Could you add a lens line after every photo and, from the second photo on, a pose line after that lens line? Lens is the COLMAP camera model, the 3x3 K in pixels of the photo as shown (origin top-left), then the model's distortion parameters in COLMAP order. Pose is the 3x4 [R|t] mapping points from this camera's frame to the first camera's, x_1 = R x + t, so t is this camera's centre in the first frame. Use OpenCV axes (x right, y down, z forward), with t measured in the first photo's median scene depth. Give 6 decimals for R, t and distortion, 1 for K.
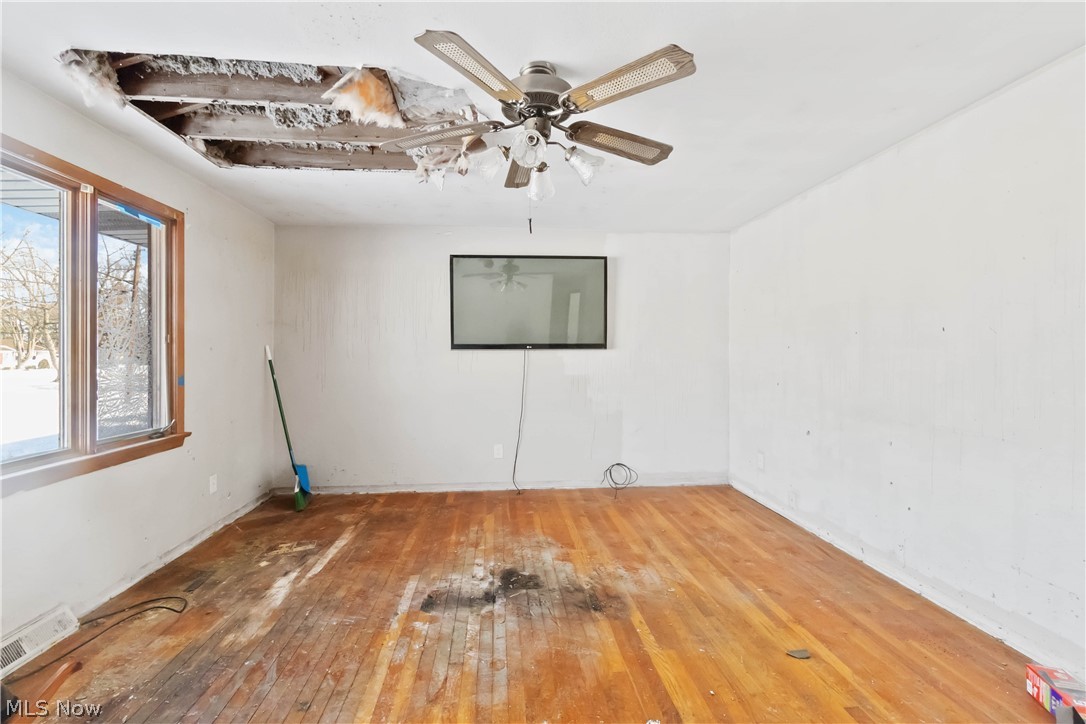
lens RADIAL K [[504.6, 0, 541.0], [0, 504.6, 348.8], [0, 0, 1]] dist [0.003578, 0.000621]
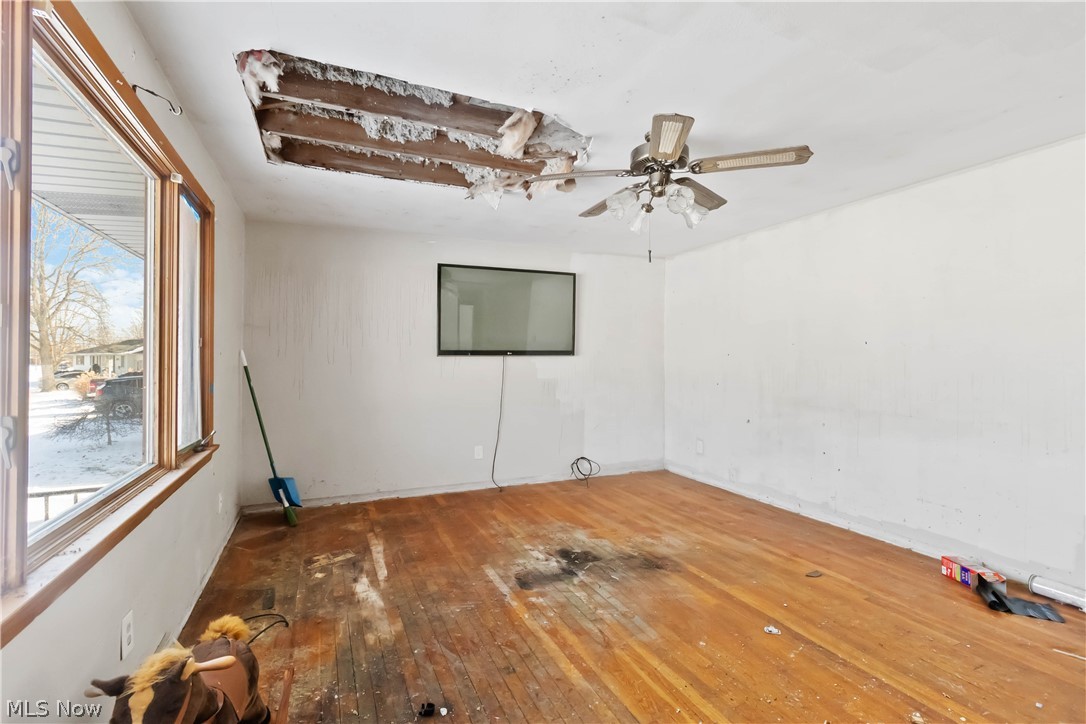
lens RADIAL K [[504.6, 0, 541.0], [0, 504.6, 348.8], [0, 0, 1]] dist [0.003578, 0.000621]
pose [[0.947022, 0.008224, 0.321062, -0.427150], [-0.004057, 0.999899, -0.013647, 0.001649], [-0.321142, 0.011621, 0.946960, -0.056696]]
